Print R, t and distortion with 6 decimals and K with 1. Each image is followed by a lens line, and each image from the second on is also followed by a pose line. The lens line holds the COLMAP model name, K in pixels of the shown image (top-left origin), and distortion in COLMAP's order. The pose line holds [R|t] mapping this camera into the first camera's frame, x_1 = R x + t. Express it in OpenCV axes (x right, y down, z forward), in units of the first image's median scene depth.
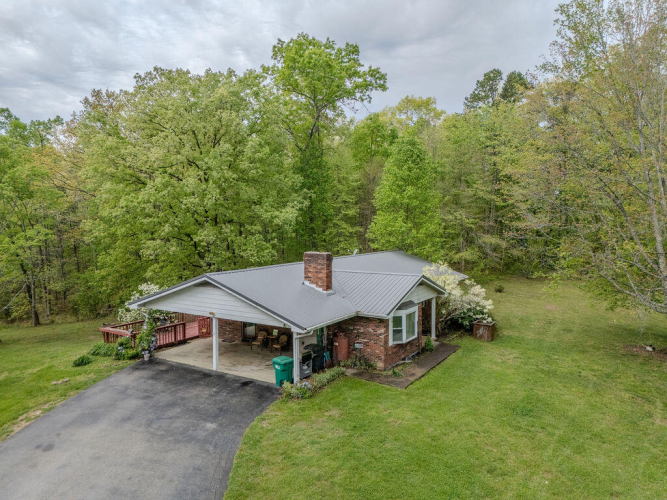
lens RADIAL K [[493.4, 0, 334.4], [0, 493.4, 247.5], [0, 0, 1]] dist [0.082968, -0.093313]
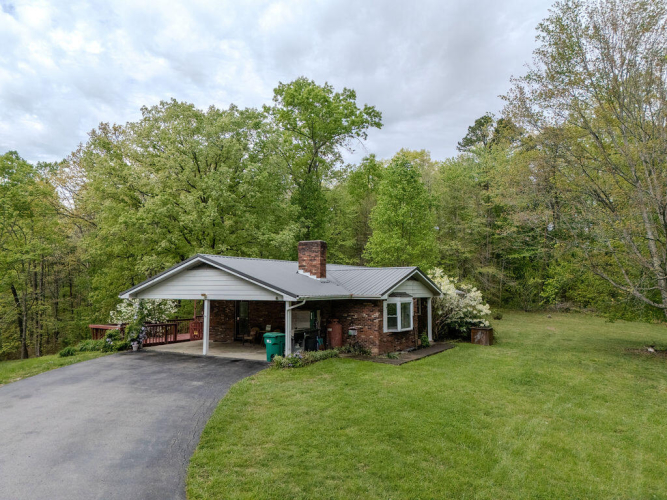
lens RADIAL K [[493.4, 0, 334.4], [0, 493.4, 247.5], [0, 0, 1]] dist [0.082968, -0.093313]
pose [[0.999987, 0.005057, 0.001141, 0.008624], [-0.004841, 0.989663, -0.143334, 0.136718], [-0.001854, 0.143326, 0.989674, 0.006115]]
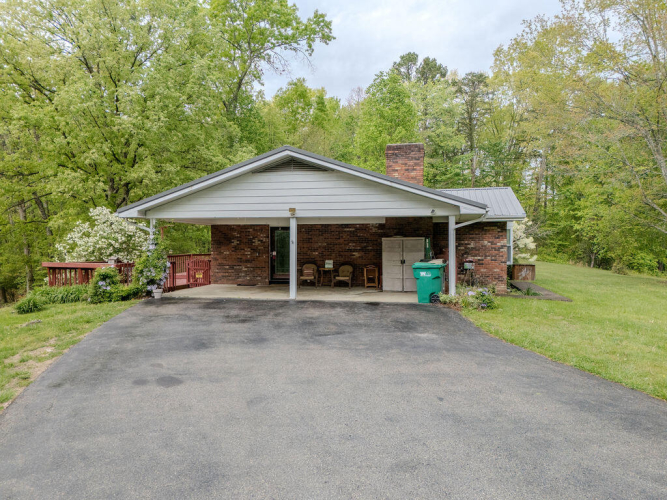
lens RADIAL K [[493.4, 0, 334.4], [0, 493.4, 247.5], [0, 0, 1]] dist [0.082968, -0.093313]
pose [[0.939342, 0.006055, 0.342929, -0.317333], [0.013910, 0.998349, -0.055729, 0.166396], [-0.342700, 0.057119, 0.937707, 0.287324]]
